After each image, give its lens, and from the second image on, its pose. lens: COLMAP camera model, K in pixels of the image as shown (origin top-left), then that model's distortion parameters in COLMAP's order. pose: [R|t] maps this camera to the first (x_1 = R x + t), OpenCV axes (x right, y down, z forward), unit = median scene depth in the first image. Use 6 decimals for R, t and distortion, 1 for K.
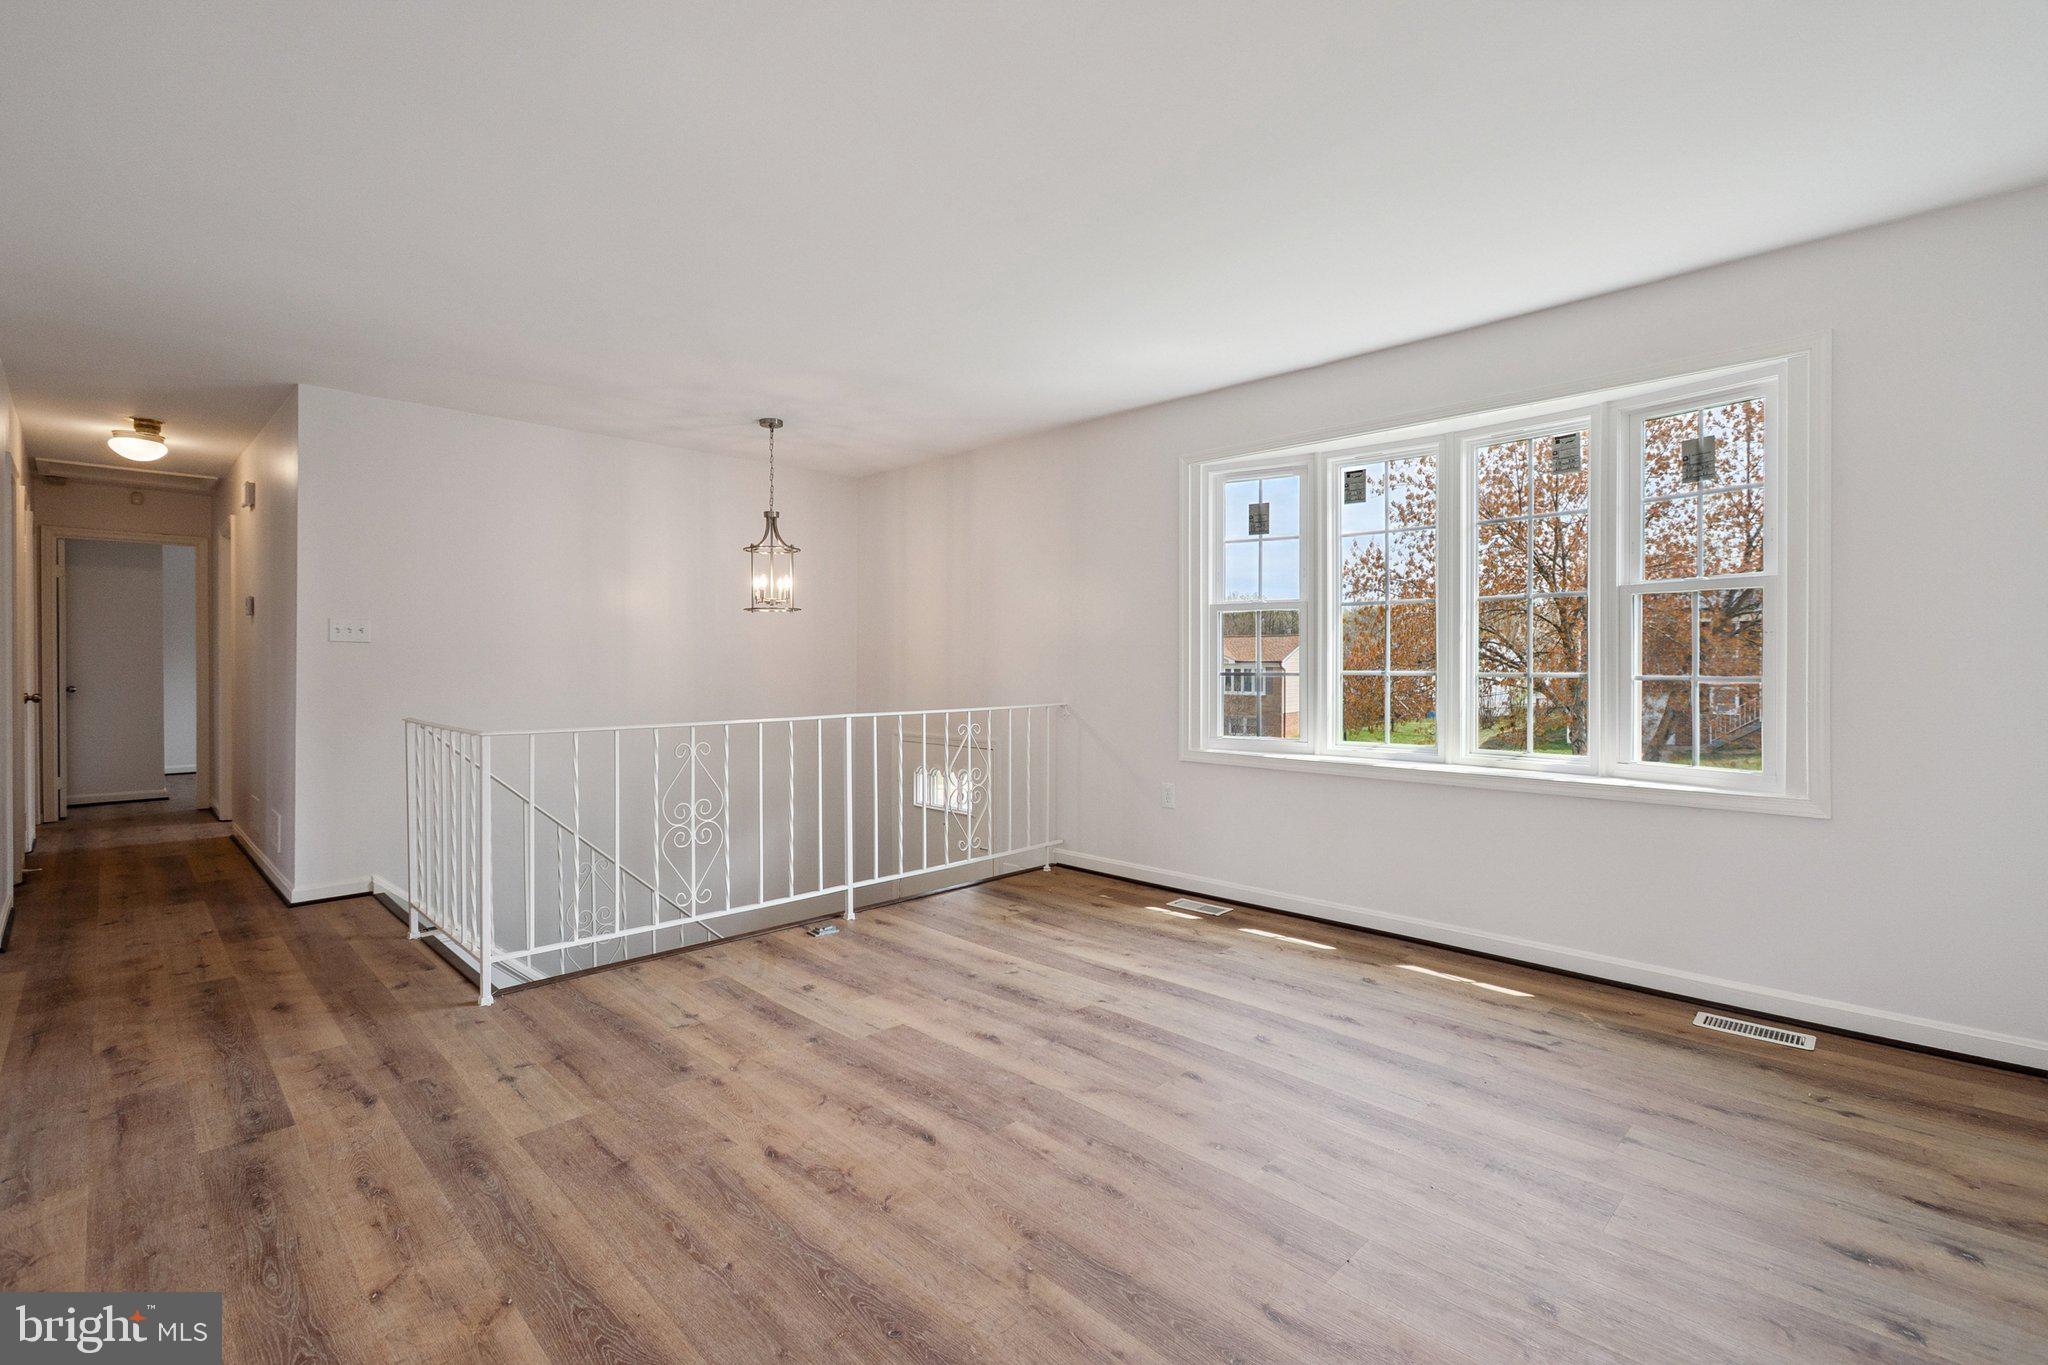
lens RADIAL K [[915.0, 0, 1015.1], [0, 915.0, 672.0], [0, 0, 1]] dist [0.008560, -0.004276]
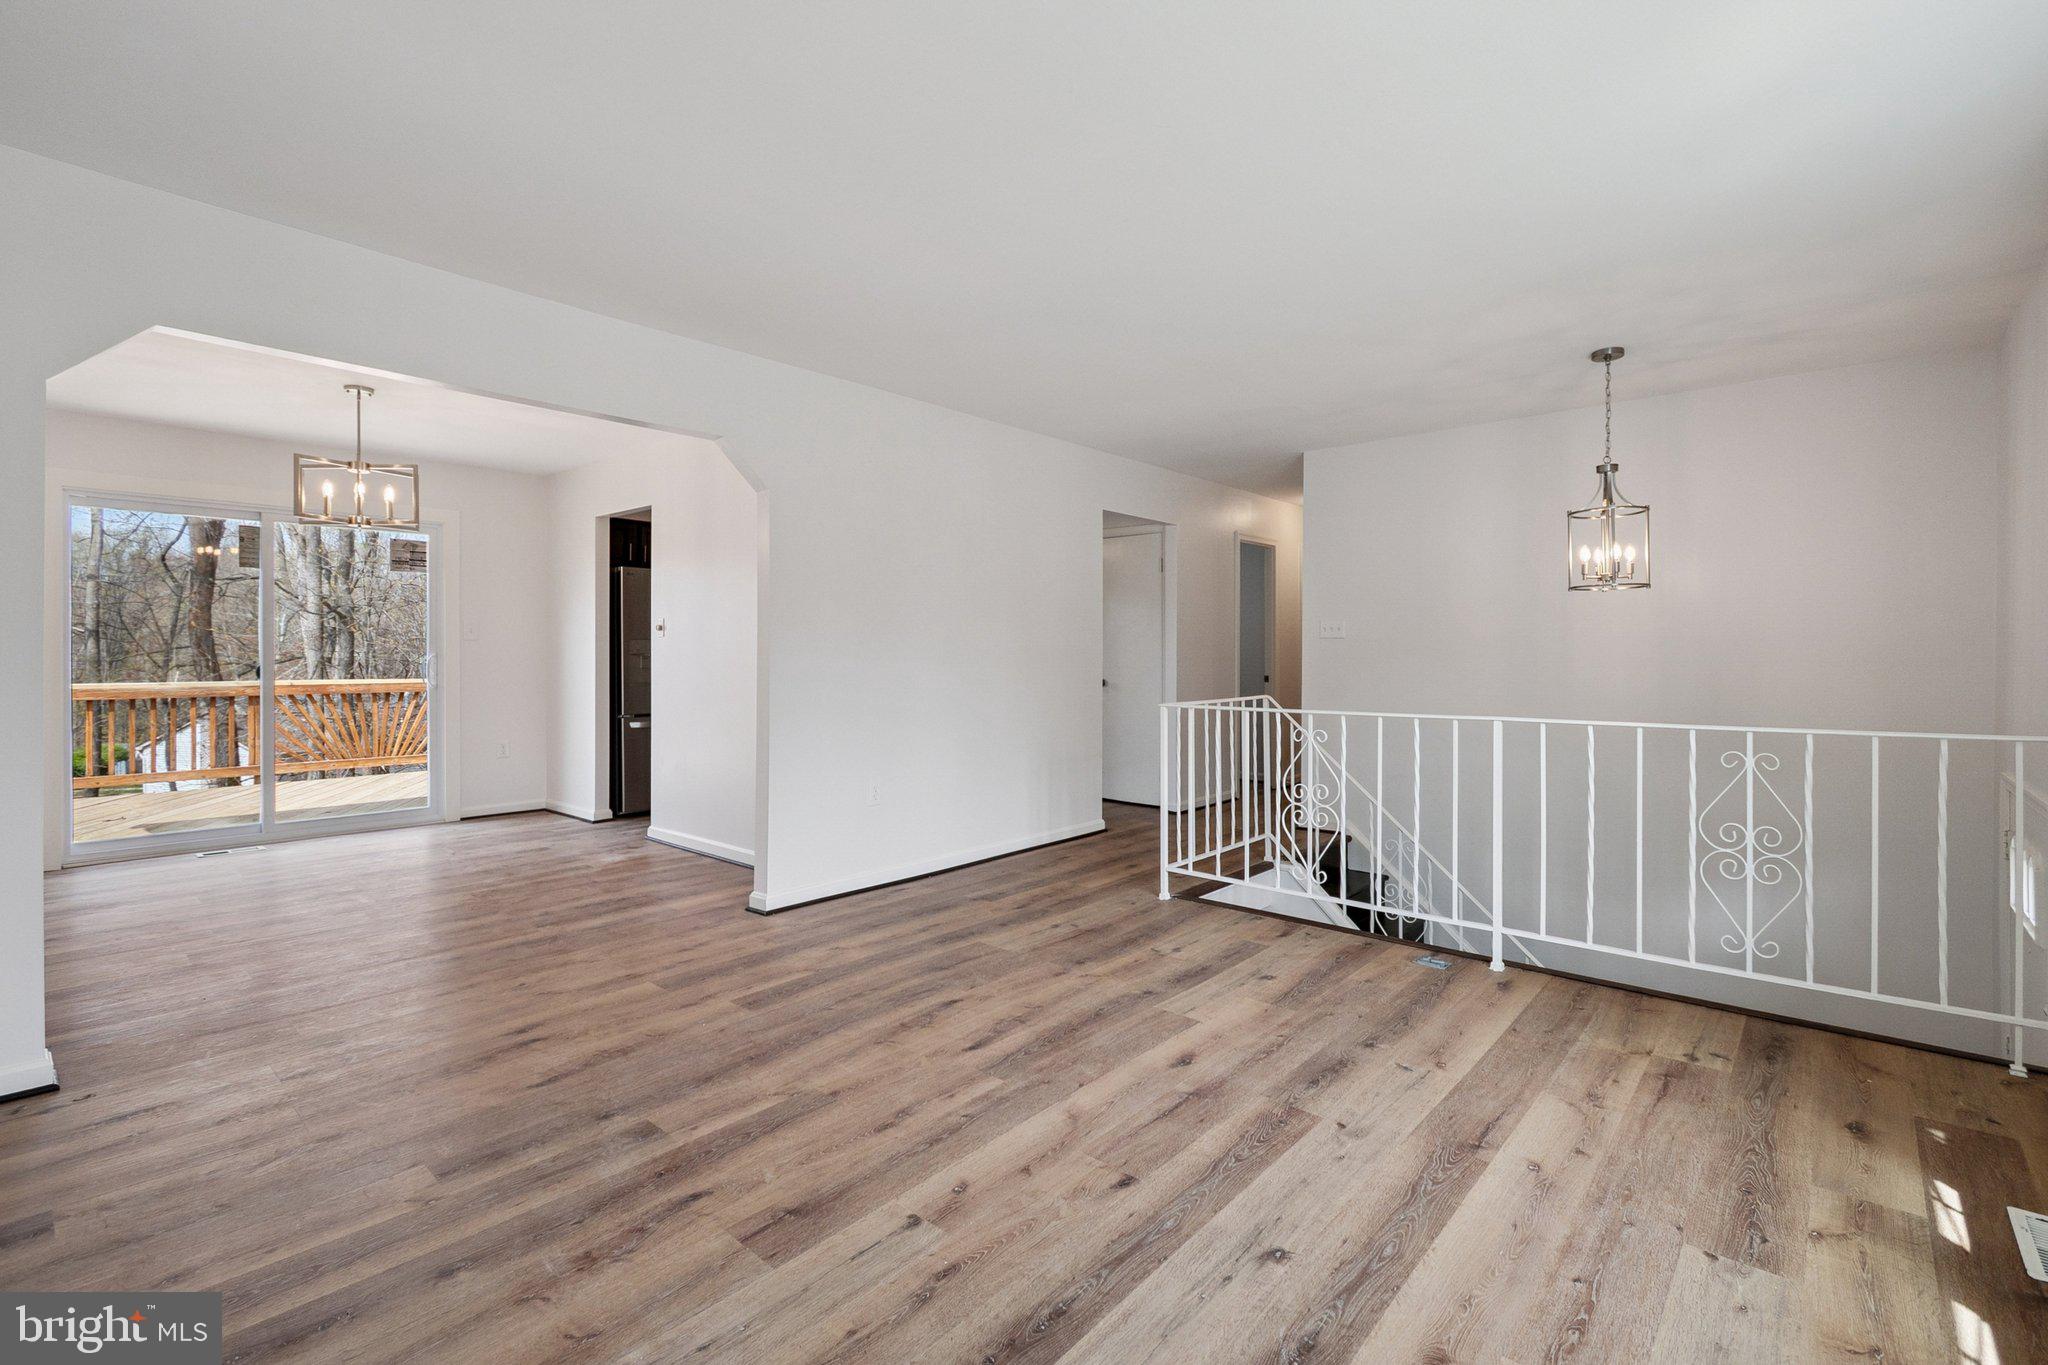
lens RADIAL K [[915.0, 0, 1043.1], [0, 915.0, 659.0], [0, 0, 1]] dist [0.008560, -0.004276]
pose [[0.070664, 0.004503, -0.997490, 0.755925], [-0.009228, 0.999950, 0.003860, -0.005536], [0.997457, 0.008932, 0.070702, 0.681217]]
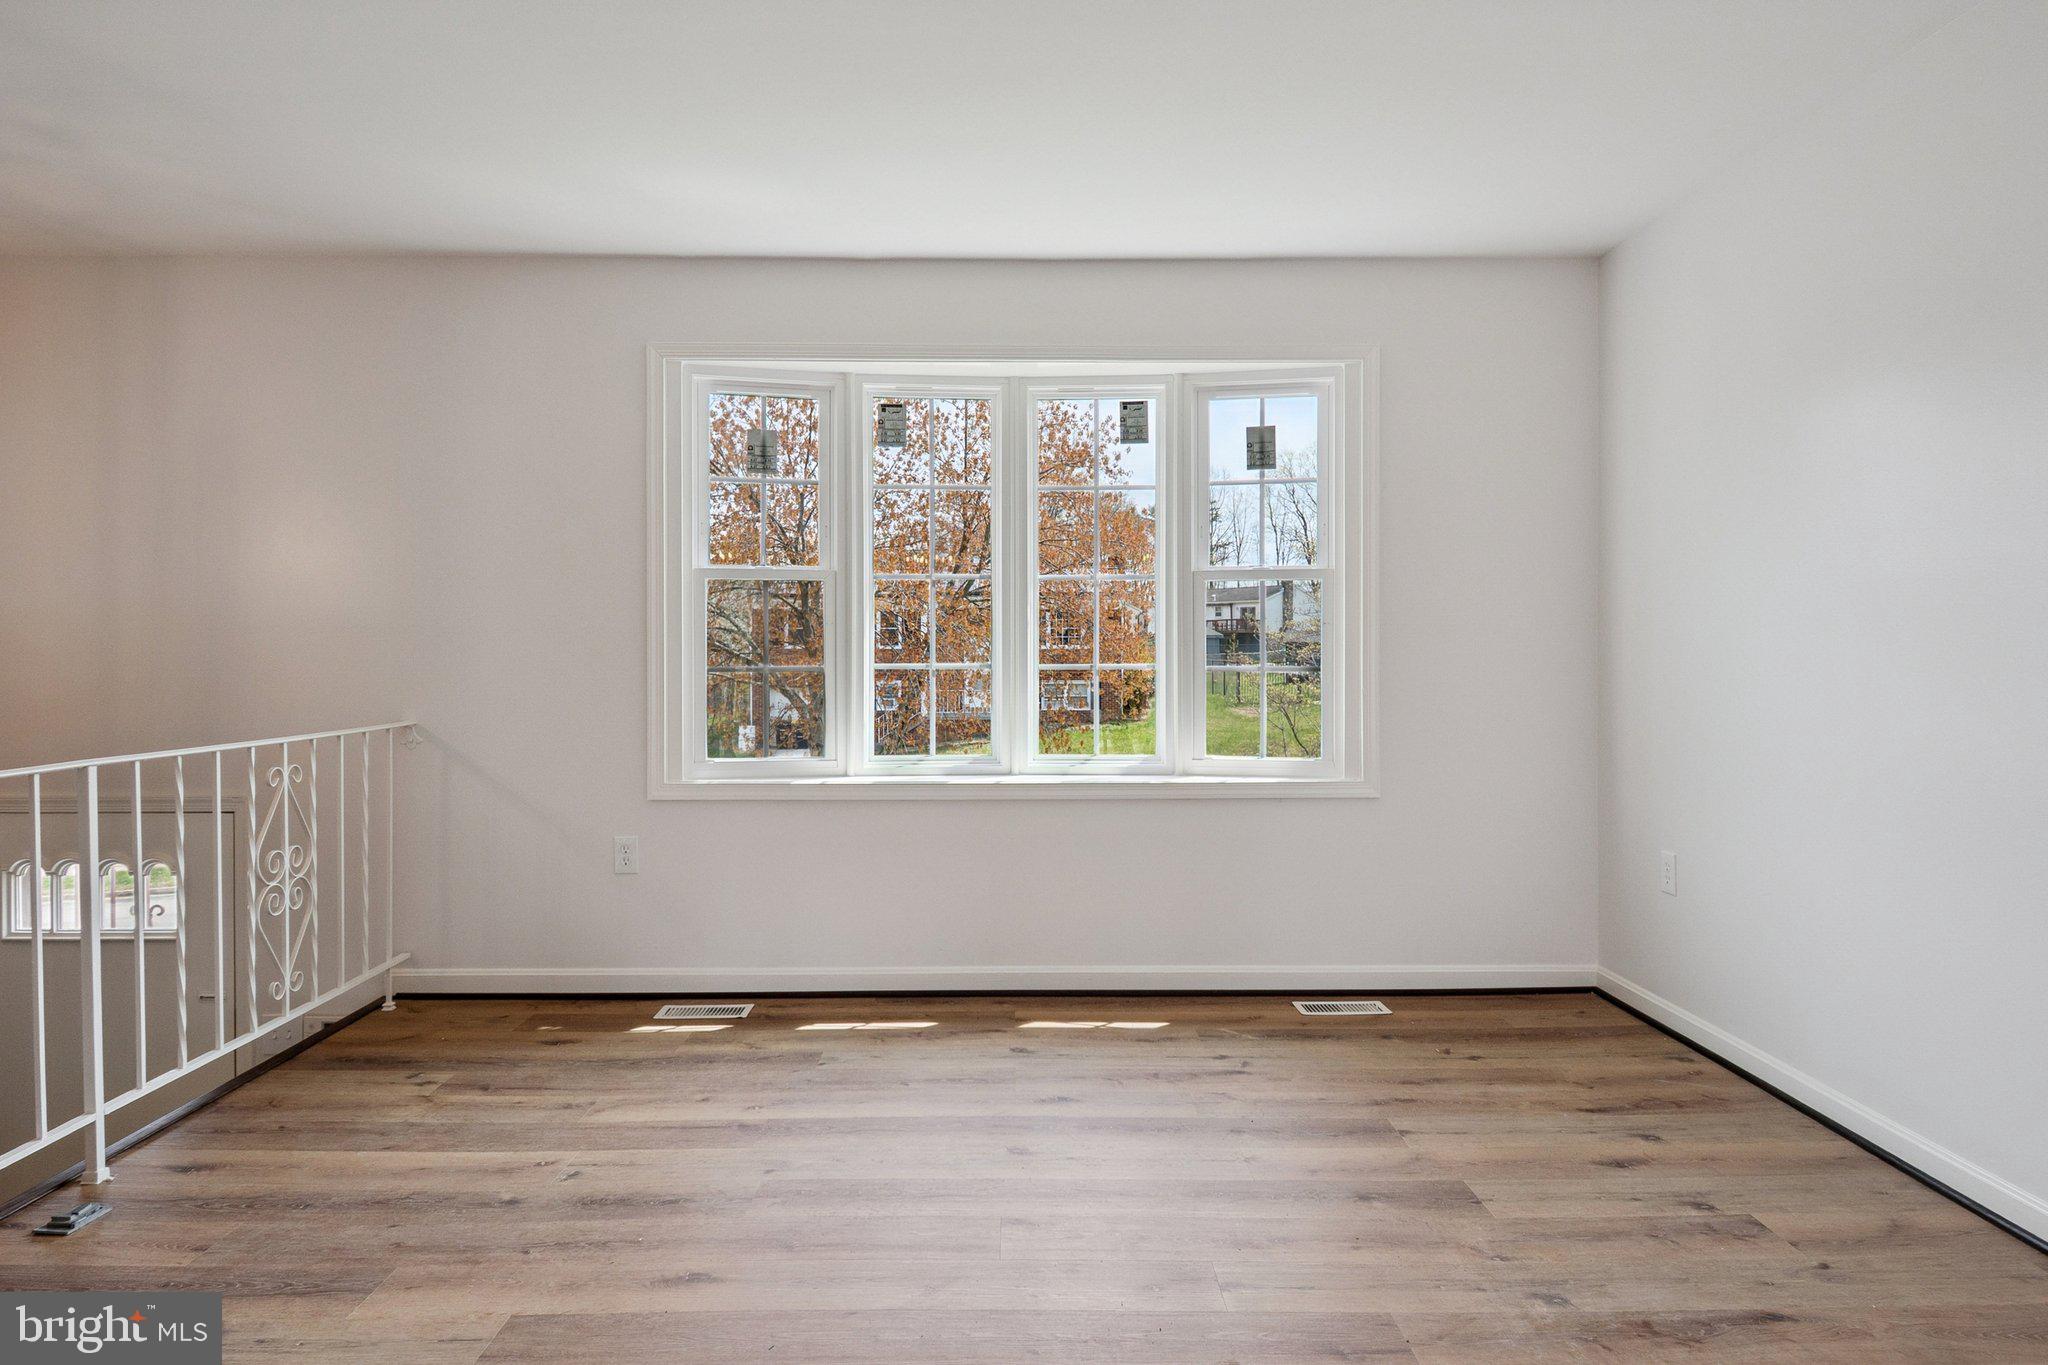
lens RADIAL K [[1231.3, 0, 1024.7], [0, 1231.3, 674.1], [0, 0, 1]] dist [0.002806, -0.004923]
pose [[0.694801, -0.004219, 0.719190, -0.382554], [0.008241, 0.999964, -0.002095, 0.013436], [-0.719155, 0.007382, 0.694810, 0.256328]]
